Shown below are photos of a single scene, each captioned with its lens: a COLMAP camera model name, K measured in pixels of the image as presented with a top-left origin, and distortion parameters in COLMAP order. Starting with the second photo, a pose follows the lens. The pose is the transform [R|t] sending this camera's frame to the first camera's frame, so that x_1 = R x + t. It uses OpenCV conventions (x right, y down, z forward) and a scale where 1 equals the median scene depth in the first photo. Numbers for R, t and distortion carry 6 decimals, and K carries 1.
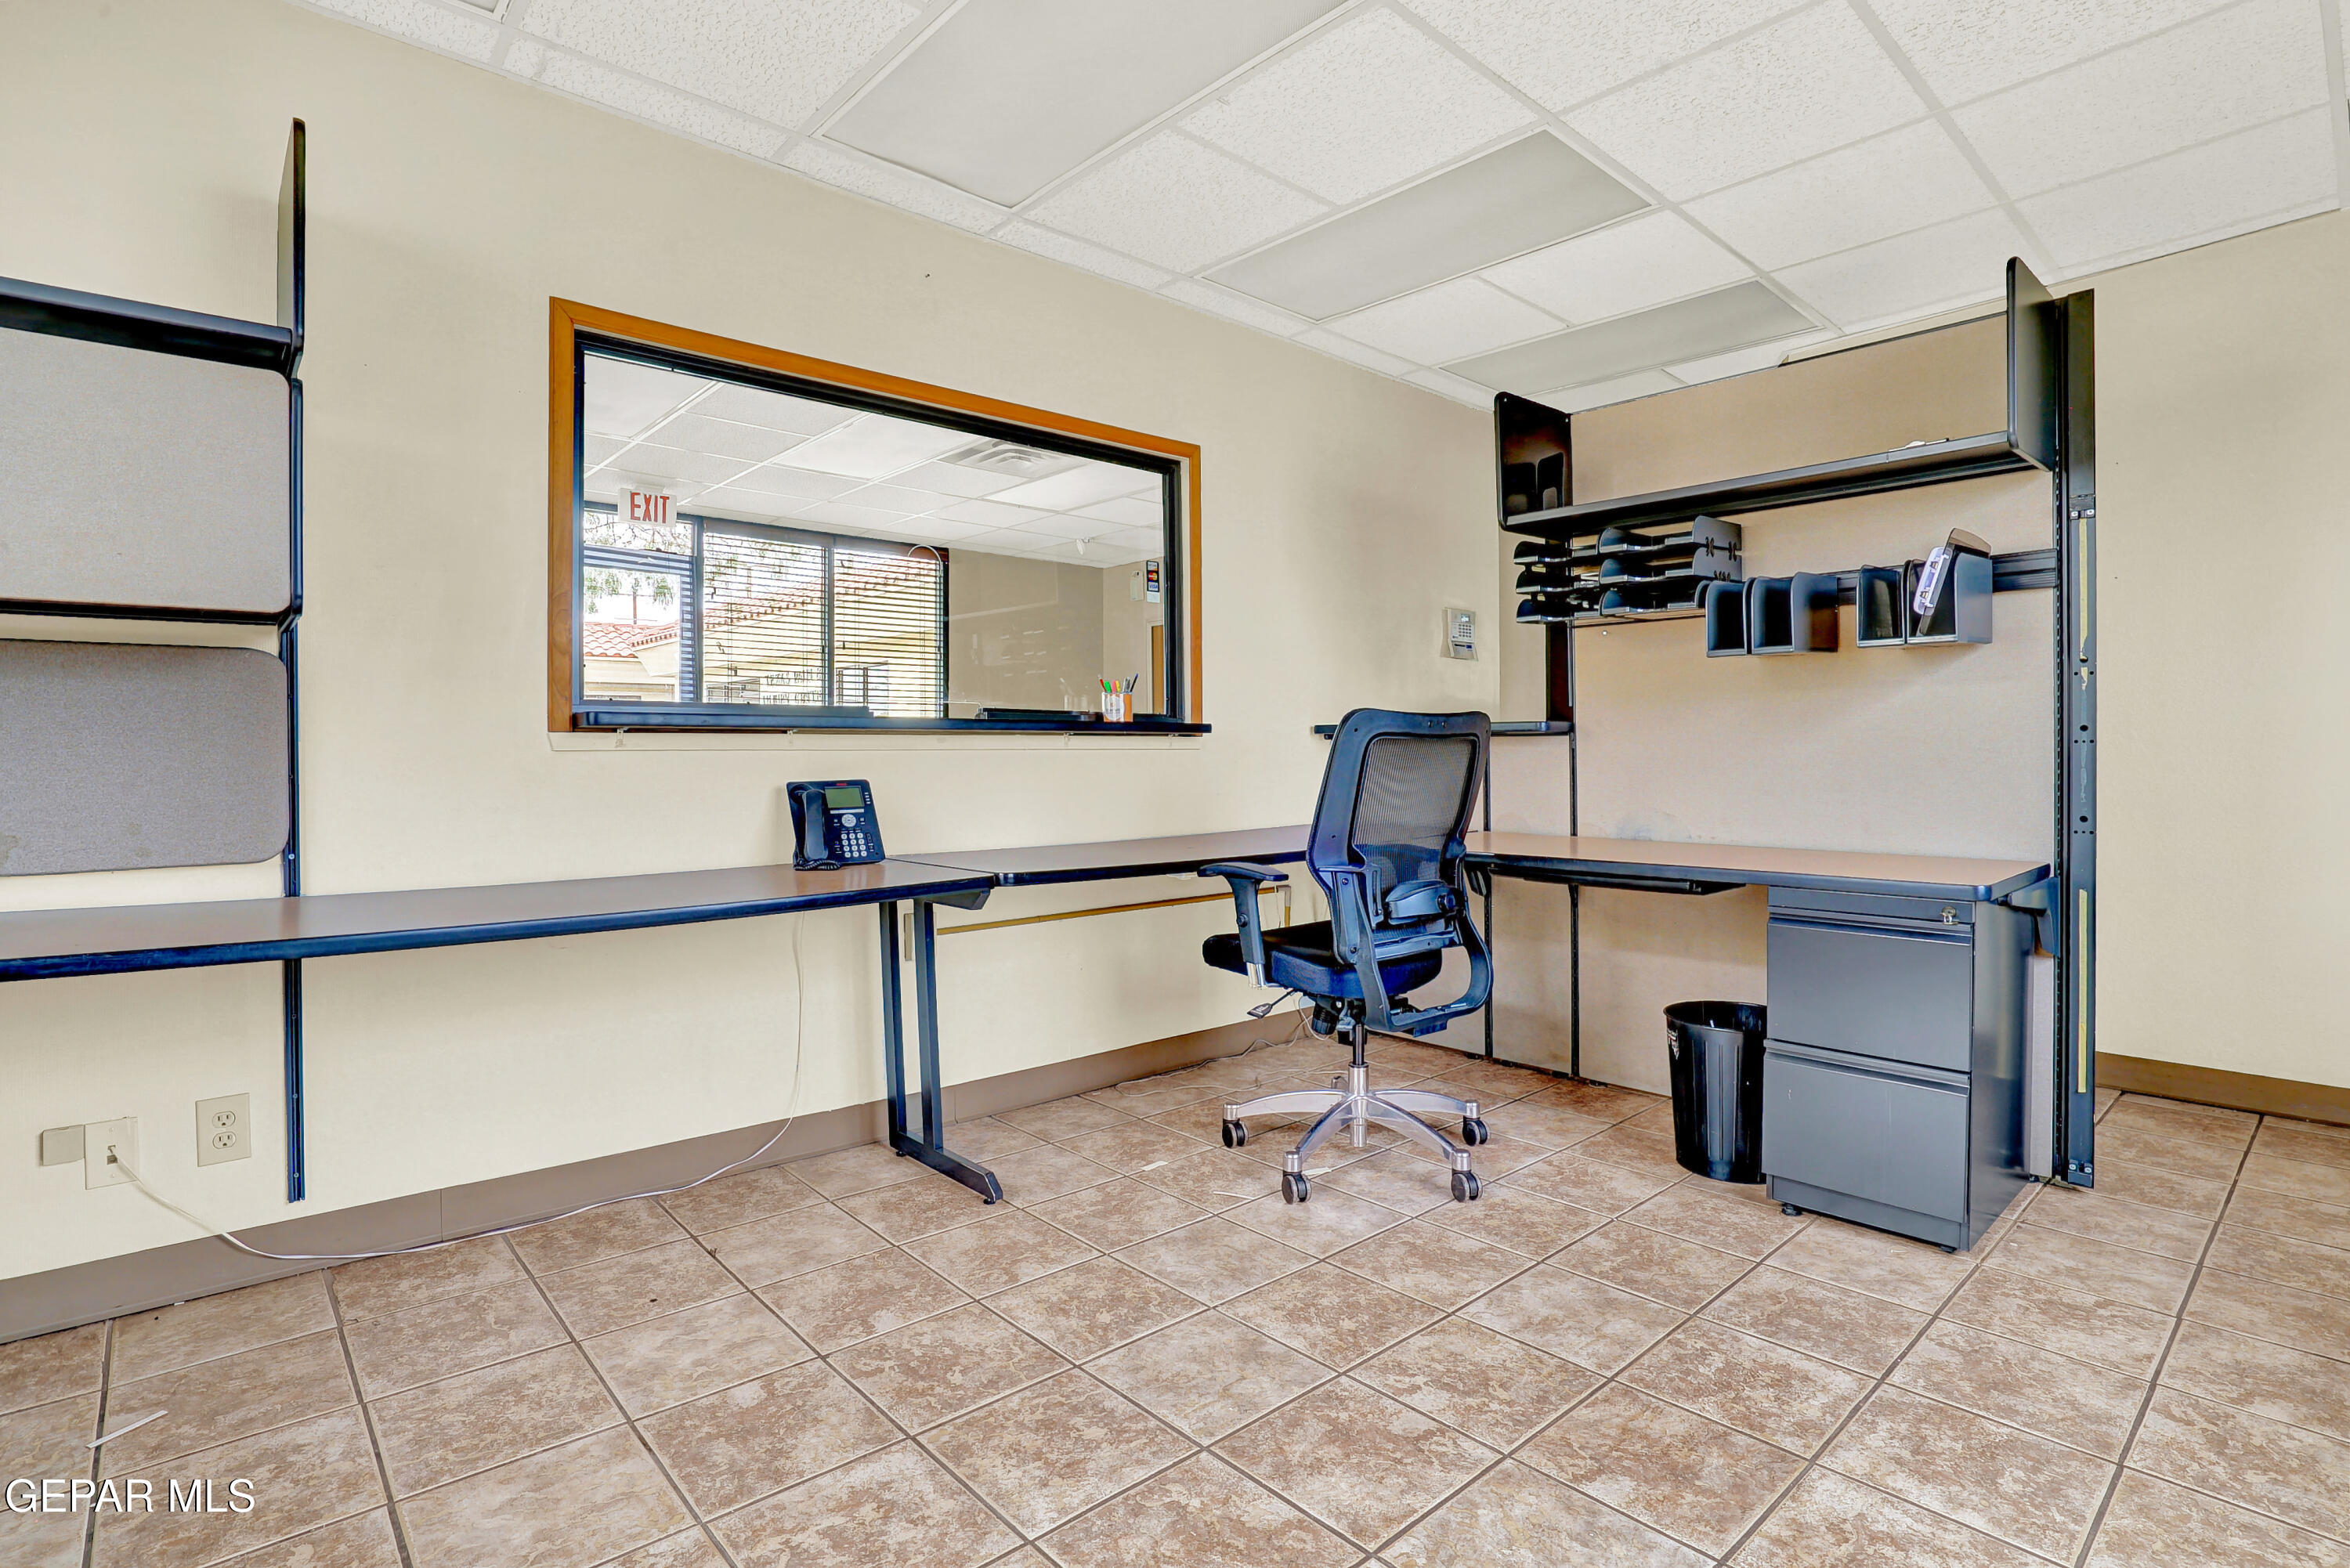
lens RADIAL K [[1136.5, 0, 1180.0], [0, 1136.5, 754.5], [0, 0, 1]] dist [-0.069904, 0.026715]
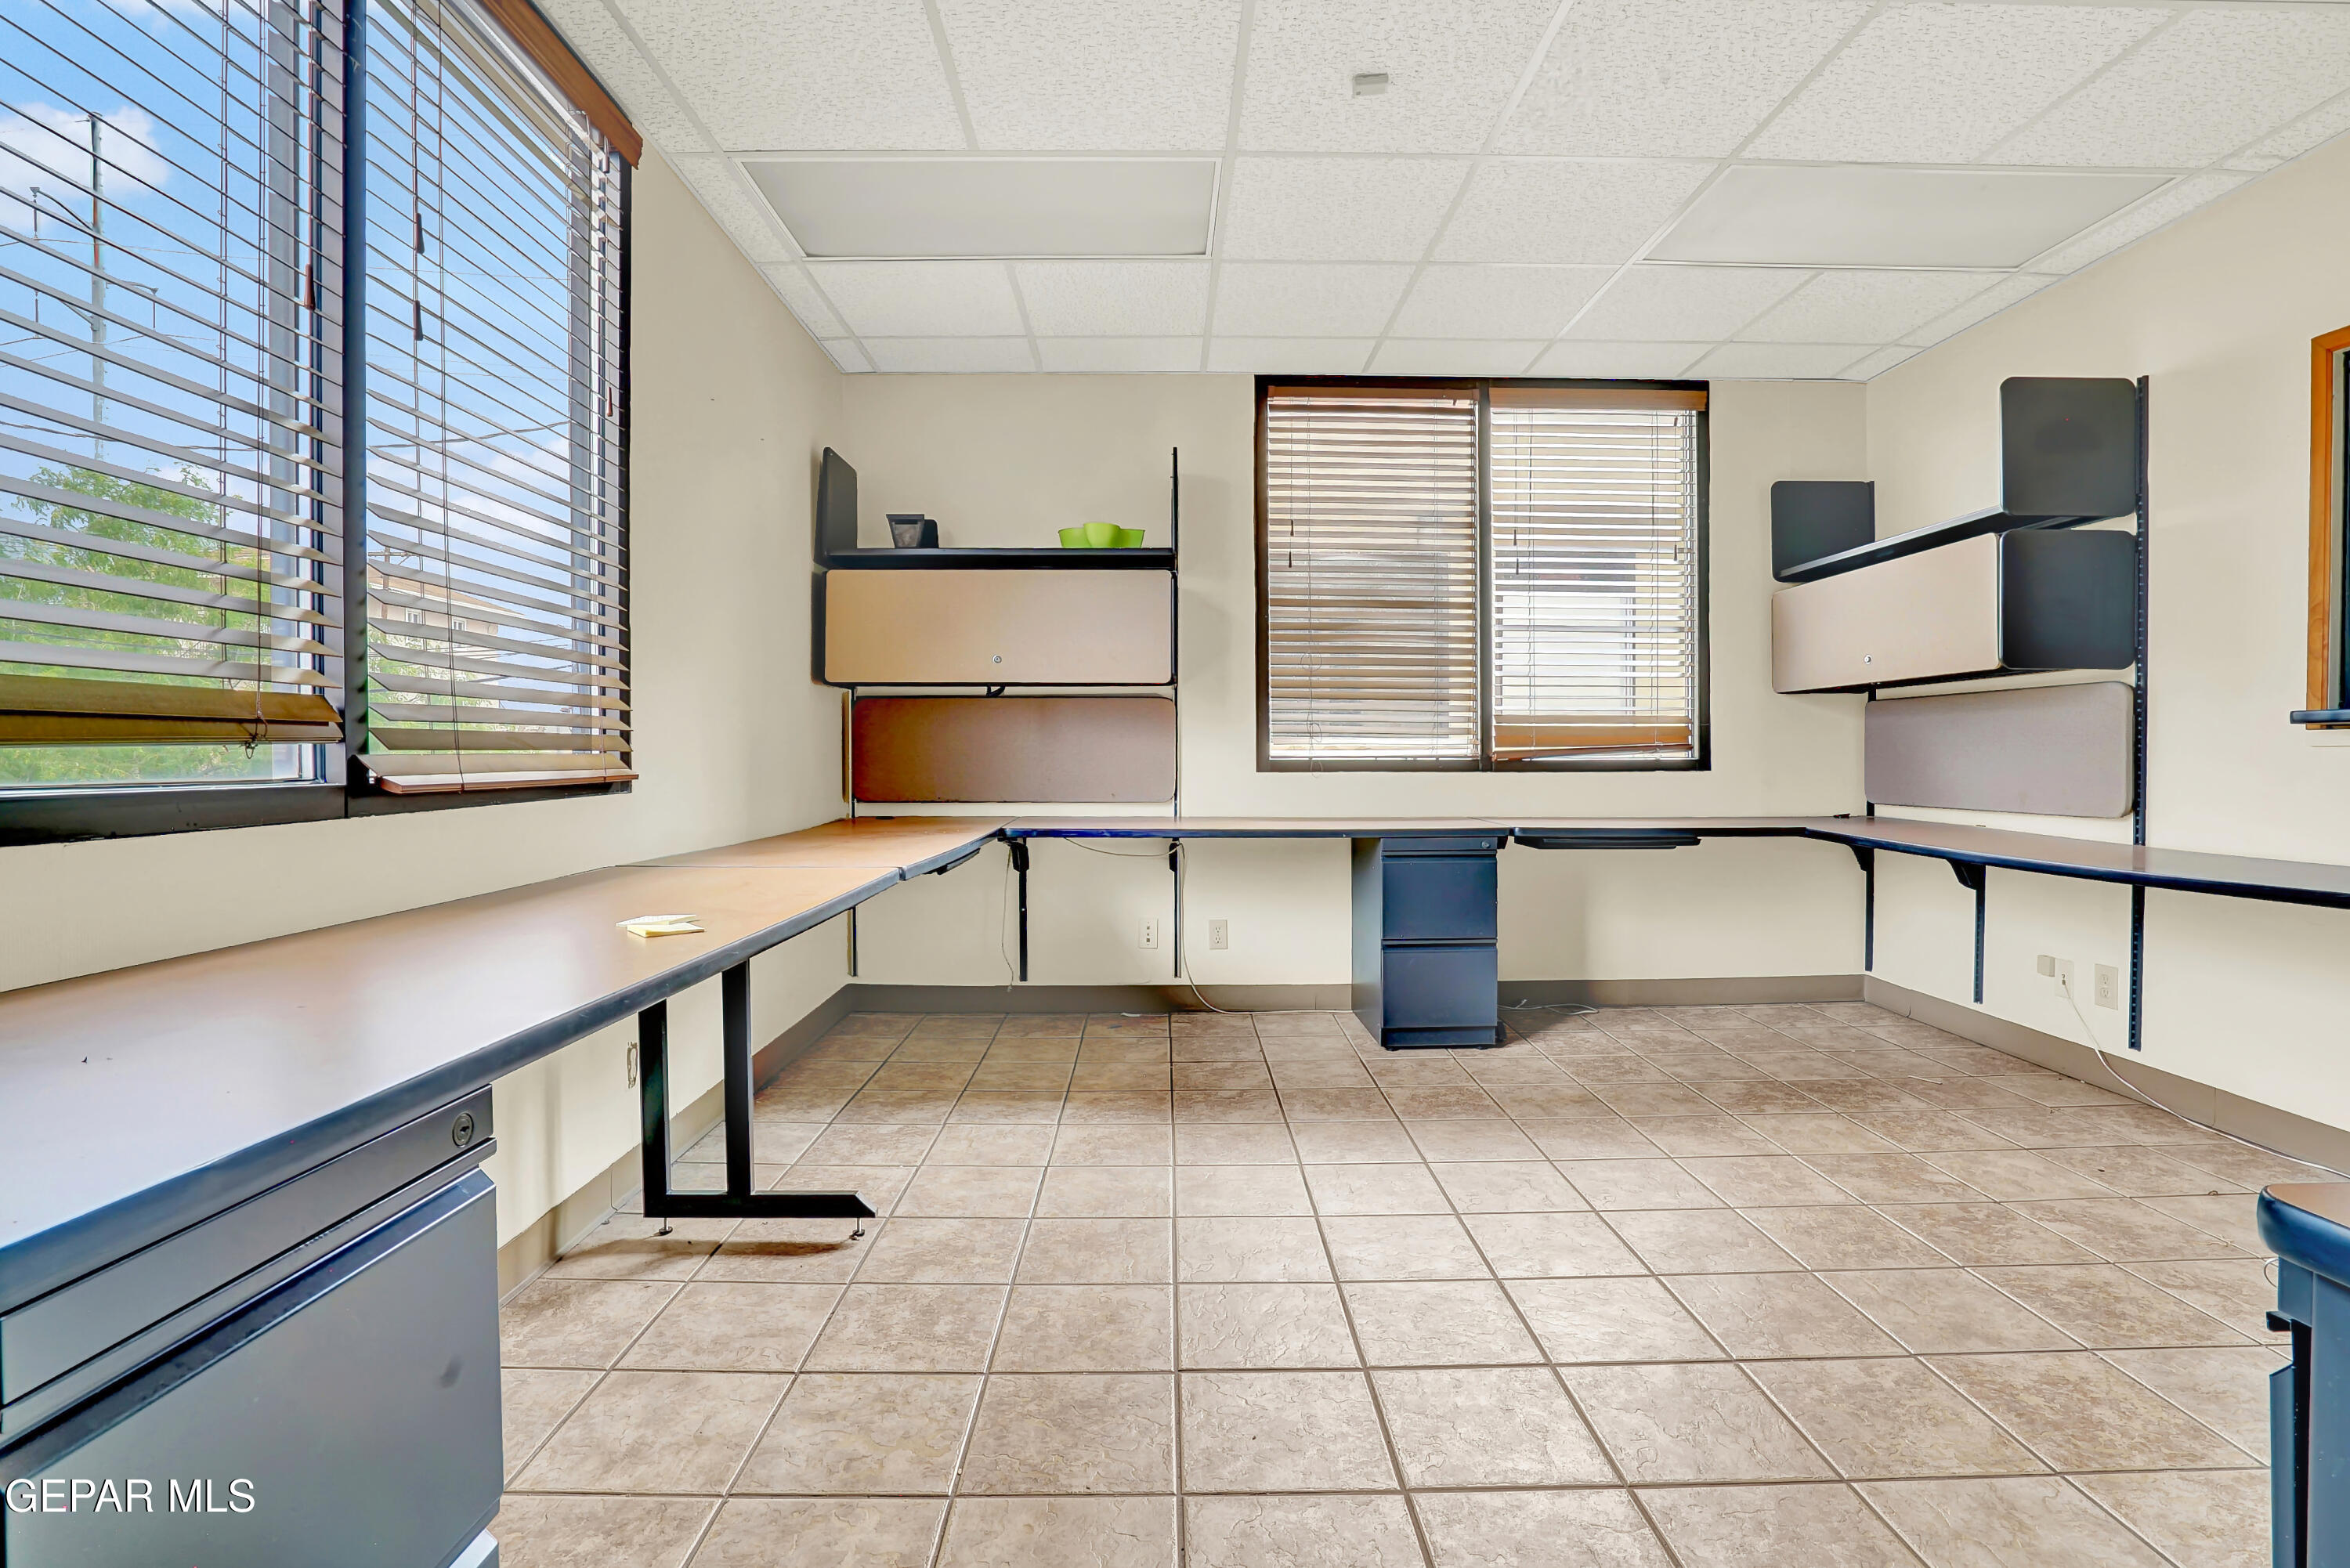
lens RADIAL K [[1122.2, 0, 1185.0], [0, 1122.2, 777.9], [0, 0, 1]] dist [-0.066811, 0.025297]
pose [[-0.641822, 0.023521, -0.766493, 1.150842], [0.002466, 0.999588, 0.028609, -0.002284], [0.766850, 0.016472, -0.641615, 0.971652]]
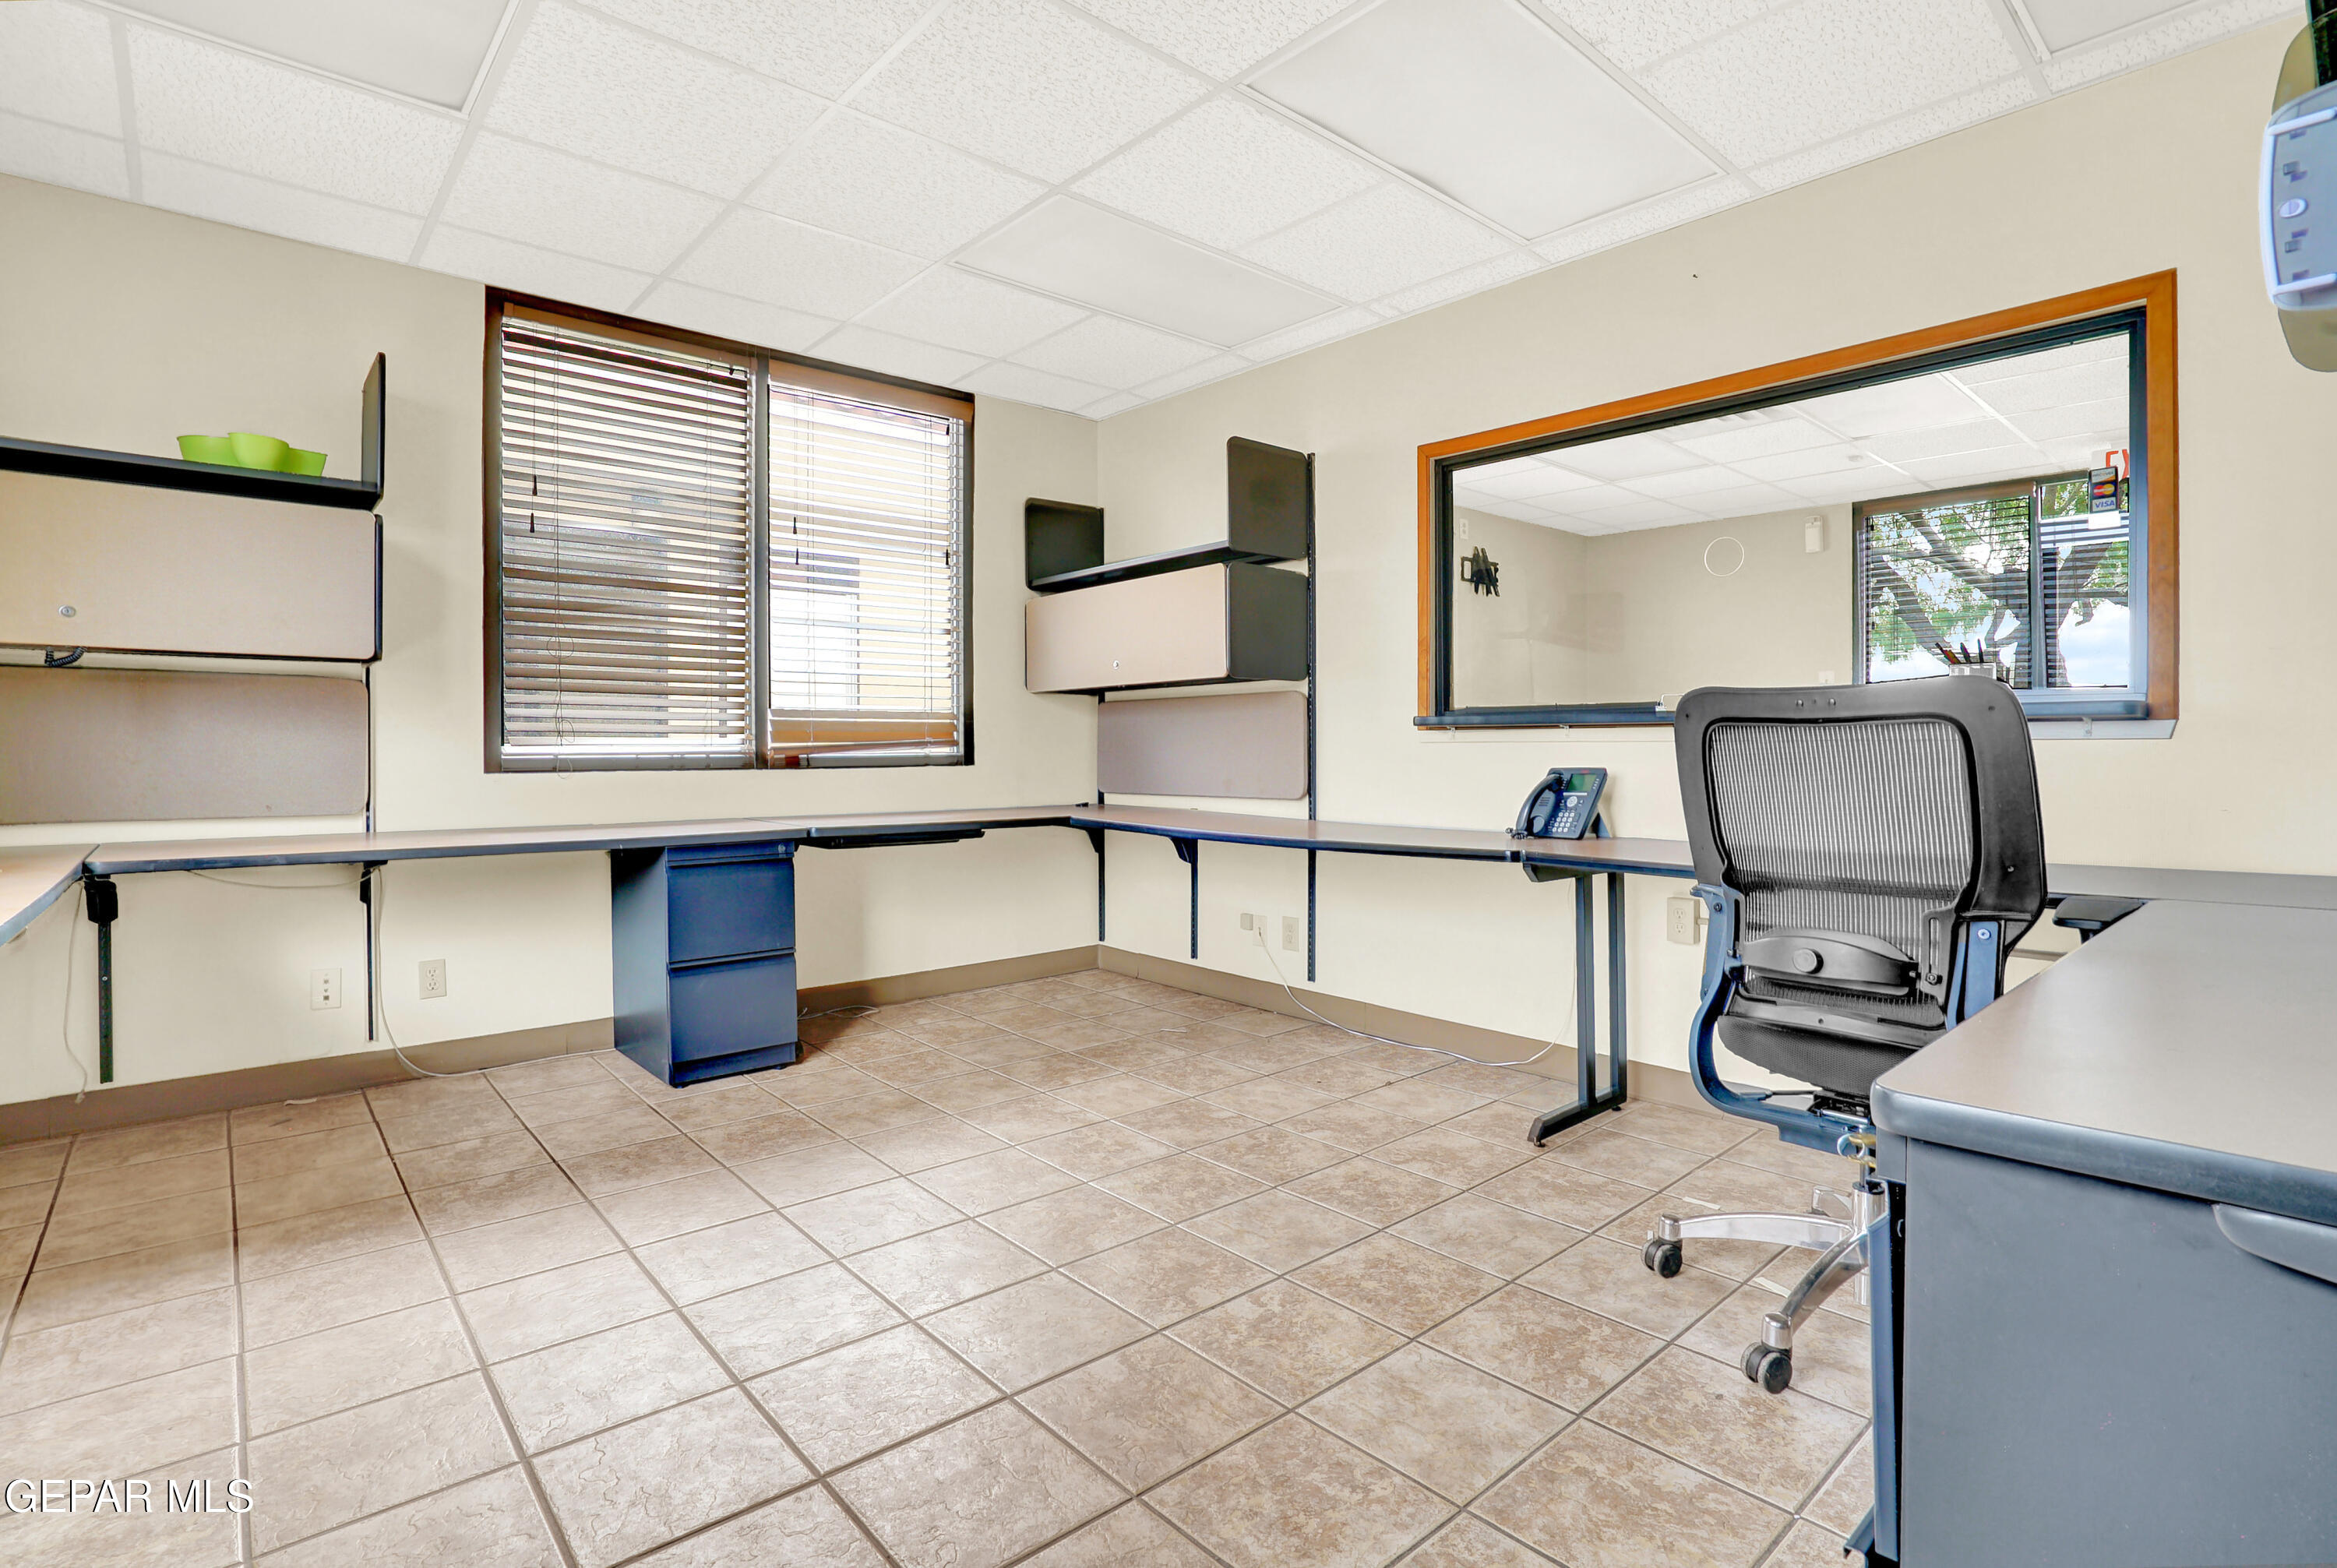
lens RADIAL K [[1117.8, 0, 1159.5], [0, 1117.8, 758.9], [0, 0, 1]] dist [-0.060639, 0.021737]
pose [[-0.000111, 0.015198, -0.999885, 1.122069], [-0.000633, 0.999884, 0.015198, -0.000845], [1.000000, 0.000635, -0.000102, 0.760418]]
